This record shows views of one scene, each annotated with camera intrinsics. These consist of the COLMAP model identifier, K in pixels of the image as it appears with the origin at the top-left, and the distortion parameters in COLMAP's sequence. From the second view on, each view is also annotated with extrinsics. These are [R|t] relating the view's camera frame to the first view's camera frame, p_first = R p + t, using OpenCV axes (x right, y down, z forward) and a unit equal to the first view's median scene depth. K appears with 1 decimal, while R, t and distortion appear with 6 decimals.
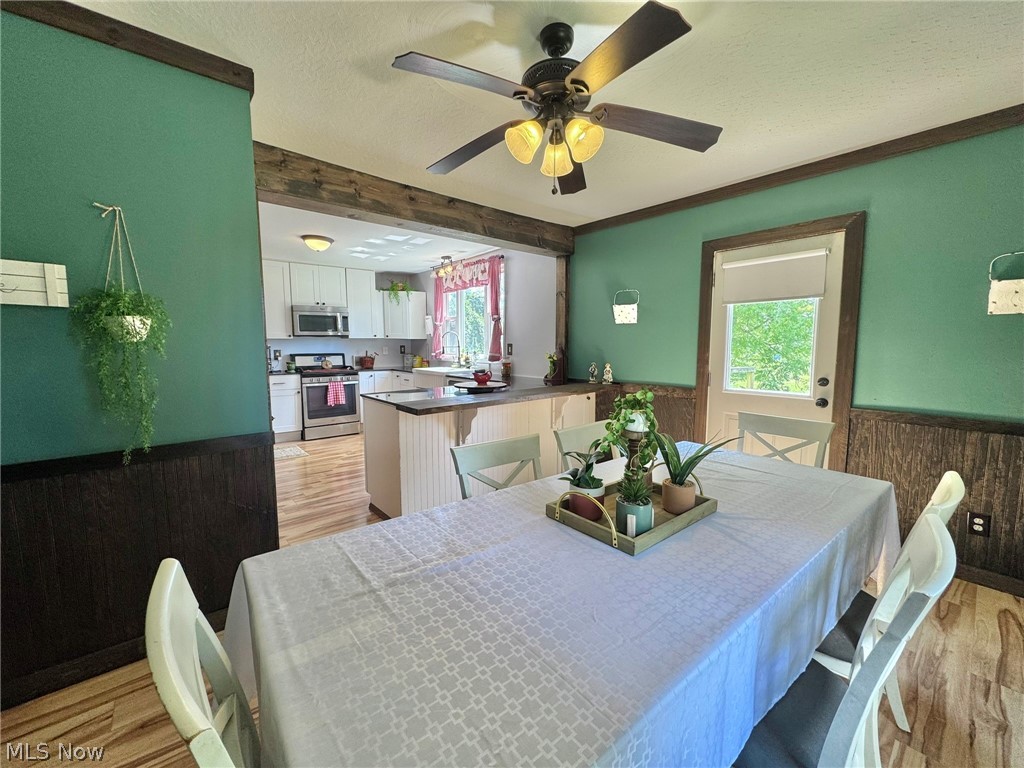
lens RADIAL K [[407.2, 0, 511.0], [0, 407.2, 383.8], [0, 0, 1]] dist [-0.003217, -0.000153]
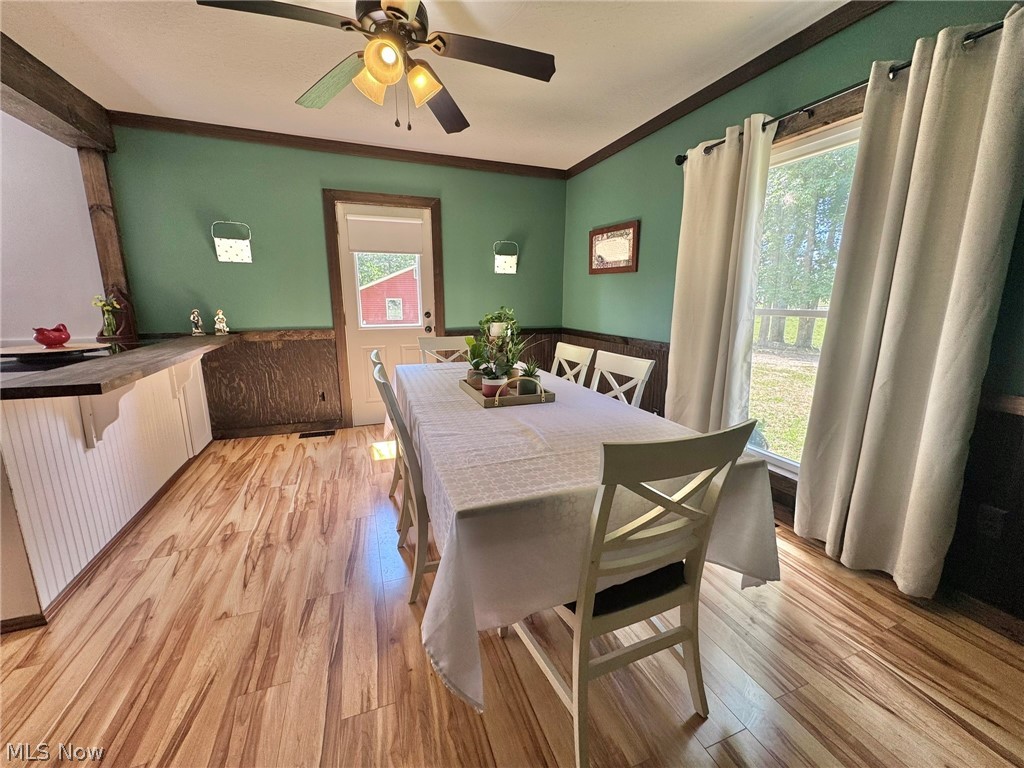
lens RADIAL K [[407.2, 0, 511.0], [0, 407.2, 383.8], [0, 0, 1]] dist [-0.003217, -0.000153]
pose [[0.328734, -0.190768, 0.924955, -0.254347], [0.090076, 0.981255, 0.170366, 0.007838], [-0.940117, 0.027311, 0.339755, 0.112420]]
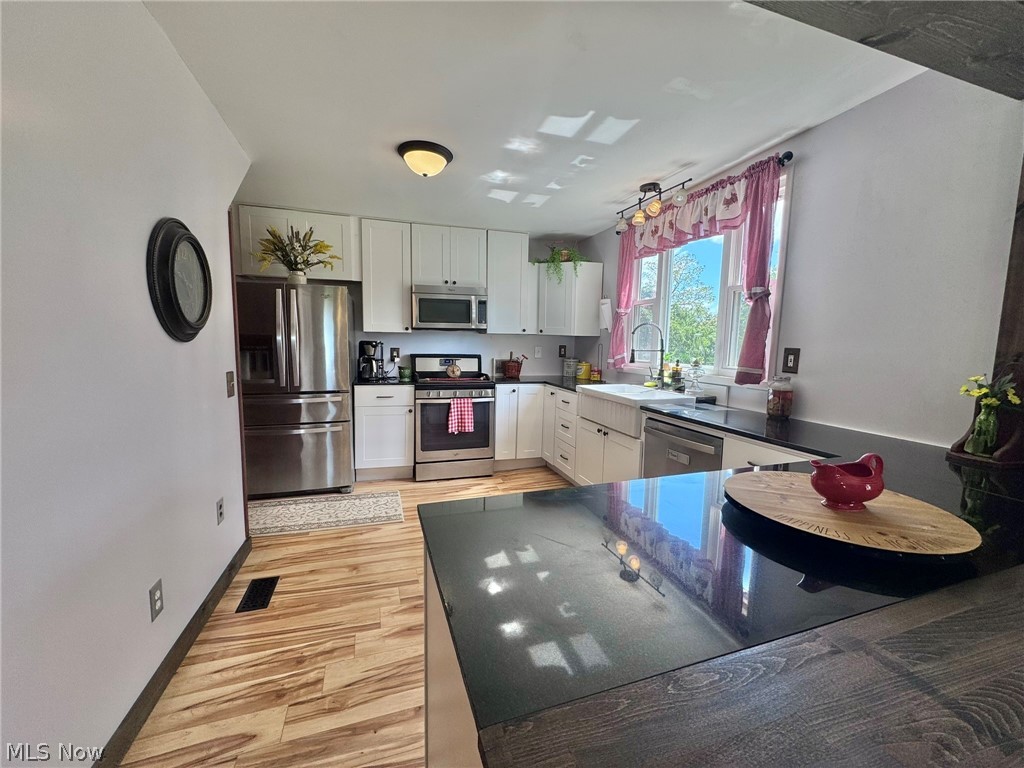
lens RADIAL K [[407.2, 0, 511.0], [0, 407.2, 383.8], [0, 0, 1]] dist [-0.003217, -0.000153]
pose [[0.926216, 0.057728, -0.372547, -0.111422], [-0.056627, 0.998299, 0.013906, -0.043115], [0.372716, 0.008216, 0.927909, 0.420666]]
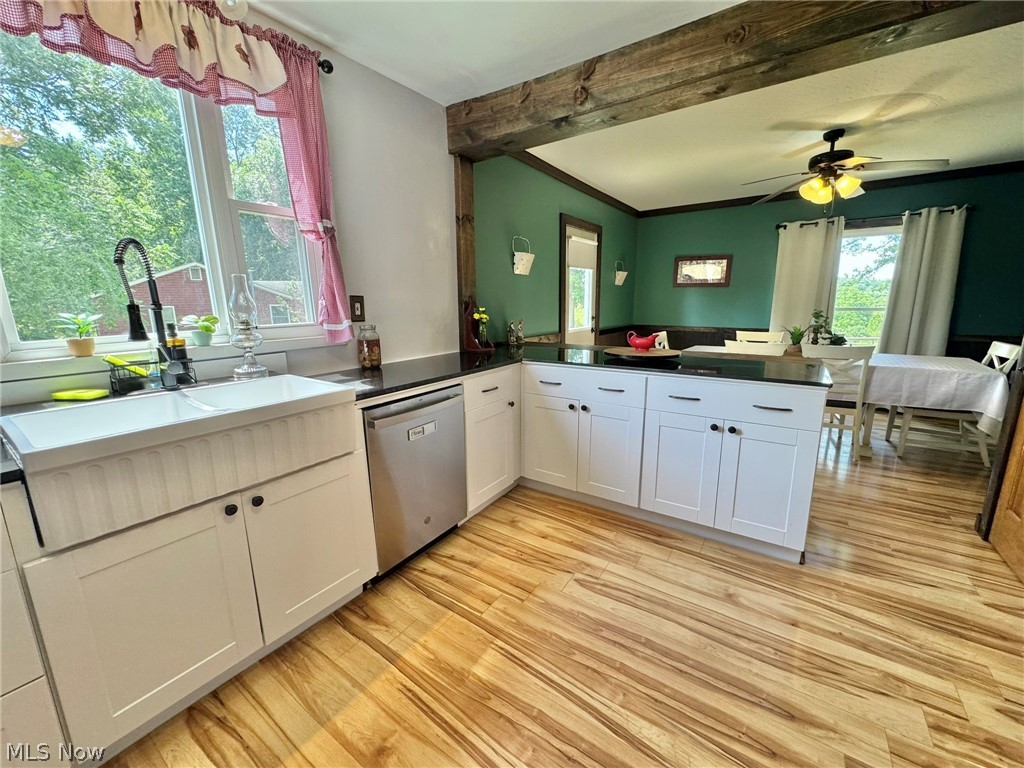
lens RADIAL K [[408.6, 0, 512.0], [0, 408.6, 384.0], [0, 0, 1]] dist [-0.001422, 0.000132]
pose [[-0.254680, -0.188341, 0.948507, -0.439641], [0.107149, 0.969315, 0.221242, -0.078027], [-0.961071, 0.157977, -0.226685, 0.868900]]
